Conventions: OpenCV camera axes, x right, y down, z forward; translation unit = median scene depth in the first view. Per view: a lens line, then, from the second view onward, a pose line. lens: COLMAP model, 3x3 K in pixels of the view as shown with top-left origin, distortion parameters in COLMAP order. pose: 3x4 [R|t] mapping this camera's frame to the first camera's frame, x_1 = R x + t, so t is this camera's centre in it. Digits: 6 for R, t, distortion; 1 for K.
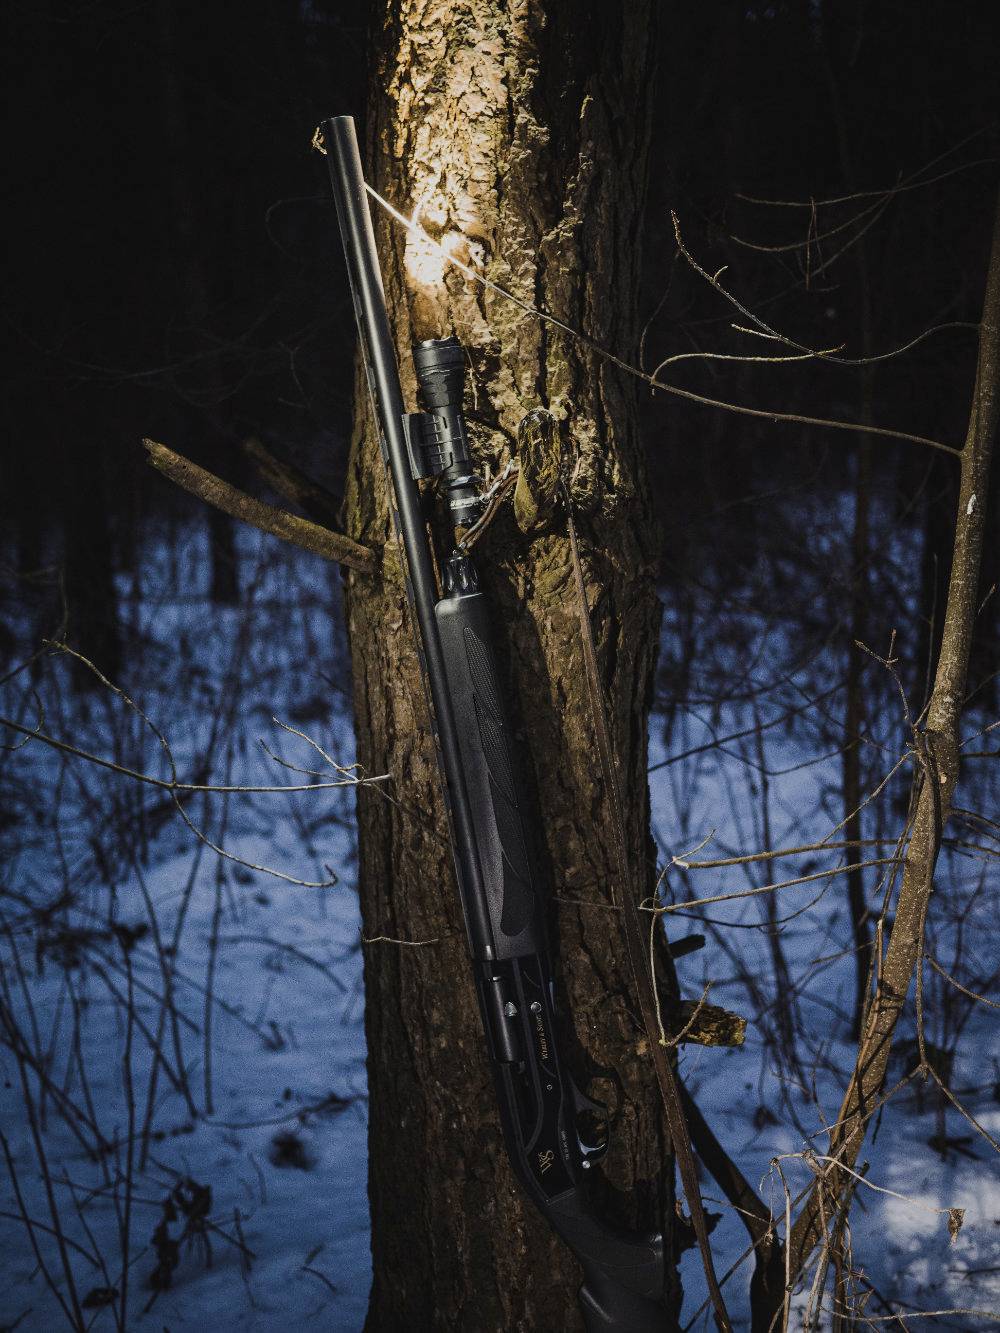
lens RADIAL K [[1550.8, 0, 500.0], [0, 1550.8, 666.5], [0, 0, 1]] dist [-0.011769, 0.007655]
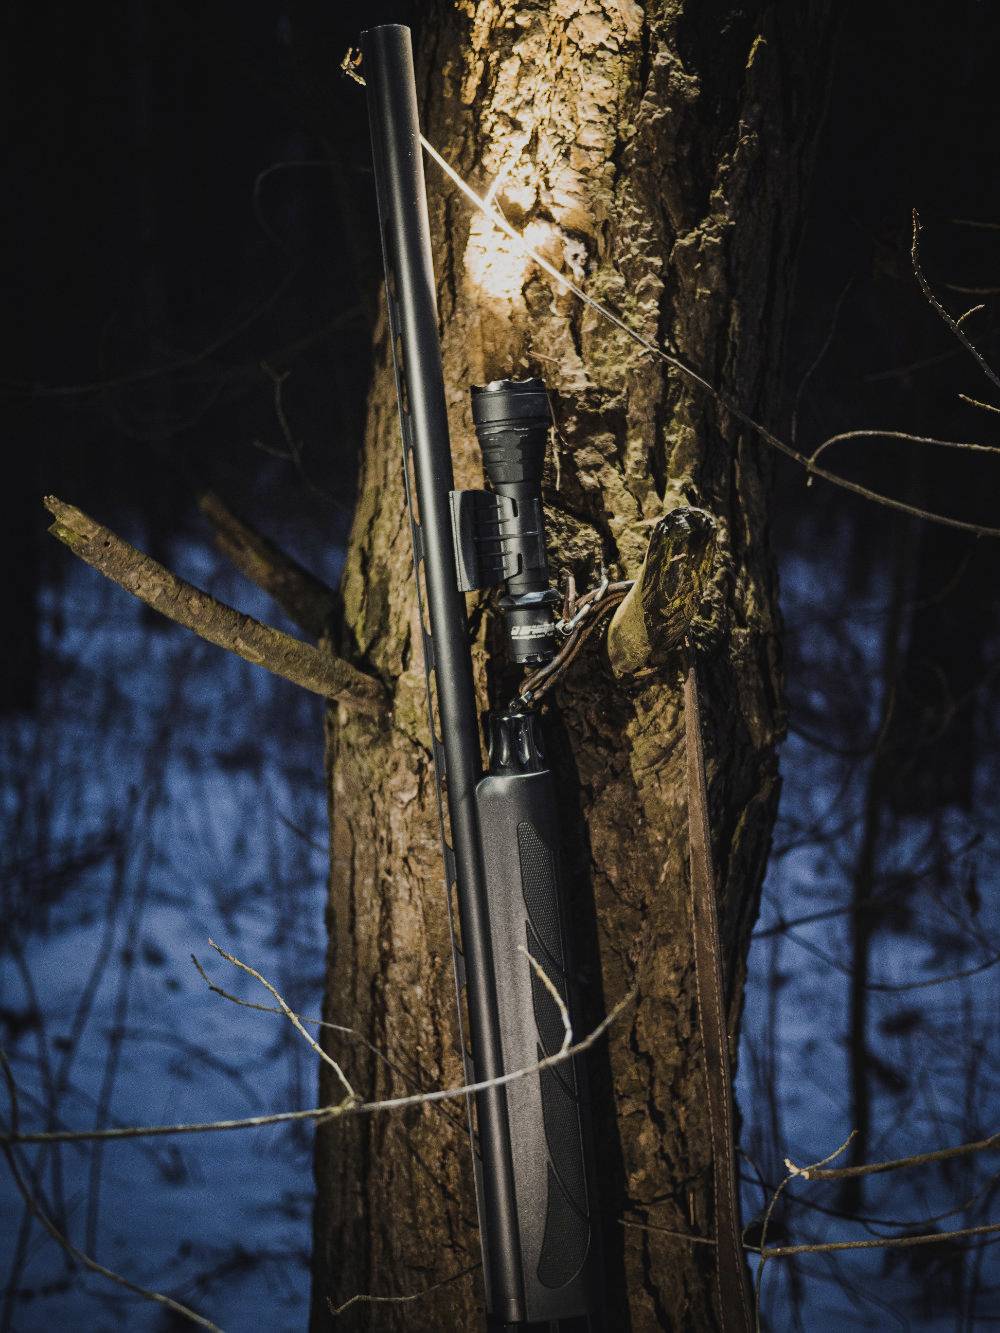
lens RADIAL K [[1550.8, 0, 500.0], [0, 1550.8, 666.5], [0, 0, 1]] dist [-0.011769, 0.007655]
pose [[0.996337, 0.073229, 0.044157, -0.063302], [-0.072216, 0.997097, -0.024123, -0.072260], [-0.045796, 0.020846, 0.998733, 0.339263]]
